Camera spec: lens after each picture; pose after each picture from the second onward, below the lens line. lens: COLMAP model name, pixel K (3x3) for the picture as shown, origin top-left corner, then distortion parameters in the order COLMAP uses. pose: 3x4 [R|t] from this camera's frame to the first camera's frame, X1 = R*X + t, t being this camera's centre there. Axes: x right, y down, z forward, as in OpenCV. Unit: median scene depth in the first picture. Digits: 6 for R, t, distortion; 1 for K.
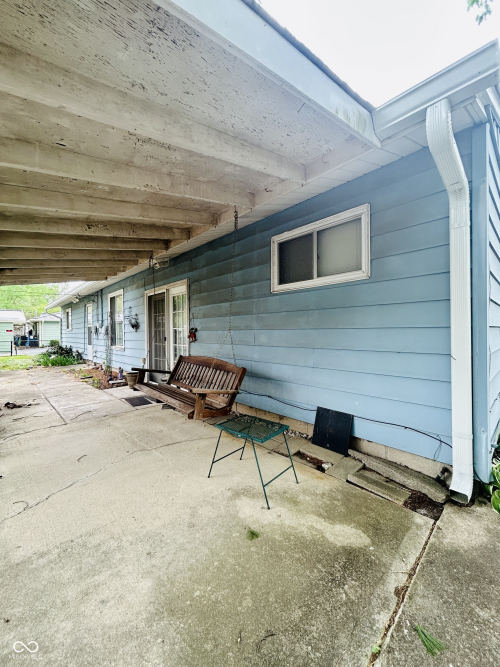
lens RADIAL K [[267.5, 0, 247.7], [0, 267.5, 333.0], [0, 0, 1]] dist [-0.000758, 0.000050]
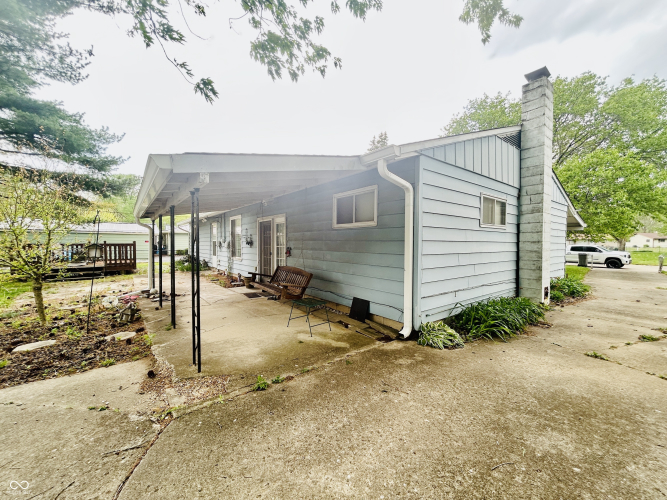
lens RADIAL K [[267.5, 0, 332.7], [0, 267.5, 251.1], [0, 0, 1]] dist [-0.000758, 0.000050]
pose [[0.995839, 0.020055, -0.088896, 0.266029], [-0.017920, 0.999533, 0.024757, -0.060177], [0.089351, -0.023061, 0.995733, -0.707176]]
